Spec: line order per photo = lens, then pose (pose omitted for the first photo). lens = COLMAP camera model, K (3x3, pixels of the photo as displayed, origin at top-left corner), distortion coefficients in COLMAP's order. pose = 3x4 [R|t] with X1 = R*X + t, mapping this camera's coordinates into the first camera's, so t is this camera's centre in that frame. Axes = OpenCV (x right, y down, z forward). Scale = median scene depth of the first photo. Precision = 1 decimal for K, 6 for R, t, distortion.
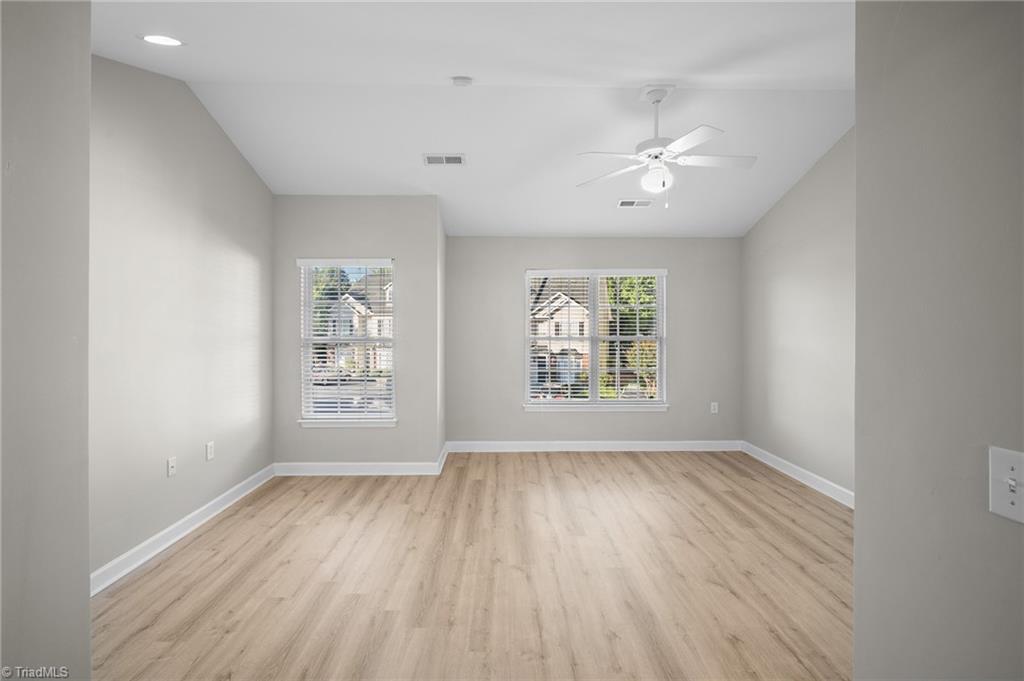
lens RADIAL K [[452.5, 0, 507.3], [0, 452.5, 335.7], [0, 0, 1]] dist [-0.012334, 0.004169]
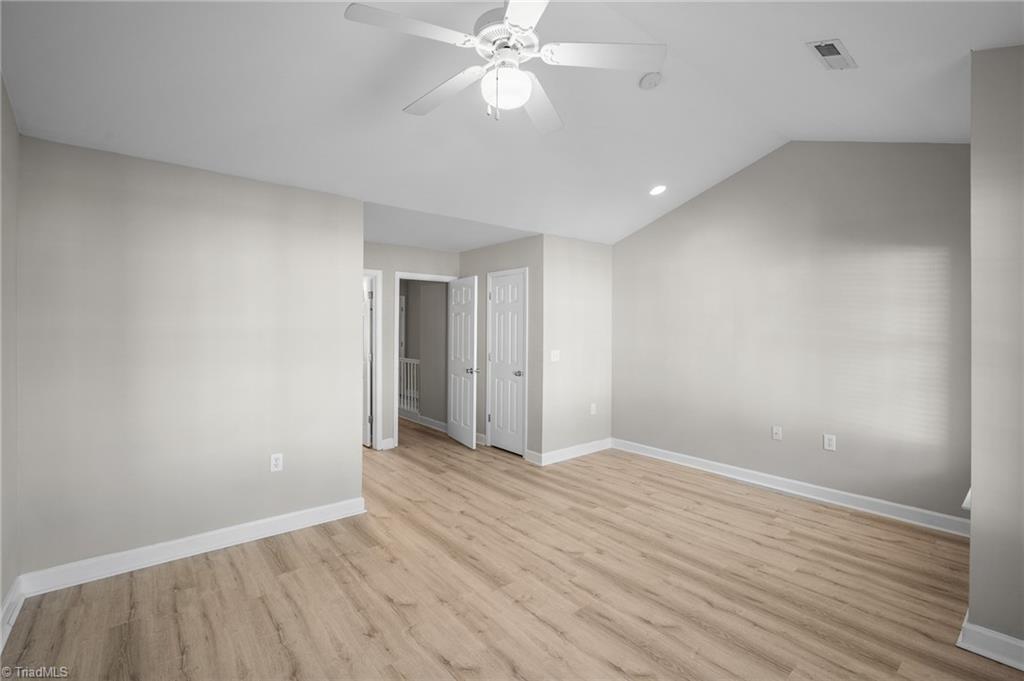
lens RADIAL K [[452.5, 0, 507.3], [0, 452.5, 345.0], [0, 0, 1]] dist [-0.012334, 0.004169]
pose [[-0.784825, 0.018475, -0.619442, 0.715456], [-0.016619, 0.998569, 0.050840, -0.030681], [0.619495, 0.050195, -0.783394, 1.509498]]
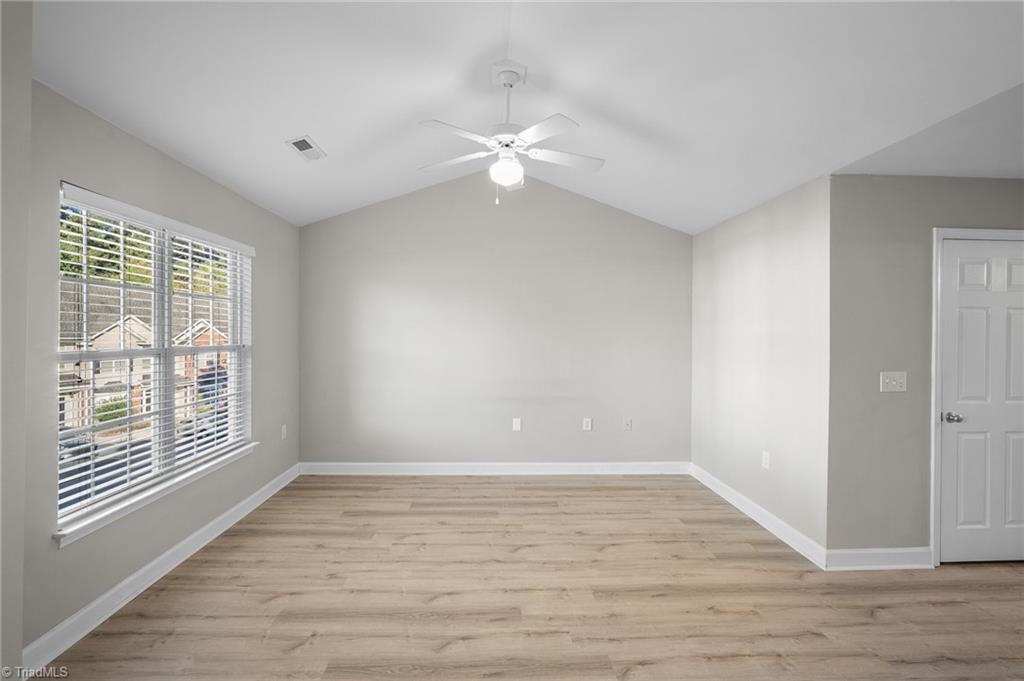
lens RADIAL K [[452.5, 0, 513.2], [0, 452.5, 331.9], [0, 0, 1]] dist [-0.012334, 0.004169]
pose [[-0.038900, 0.000764, 0.999243, -0.595583], [0.007506, 0.999972, -0.000472, -0.021270], [-0.999215, 0.007482, -0.038904, 1.052465]]
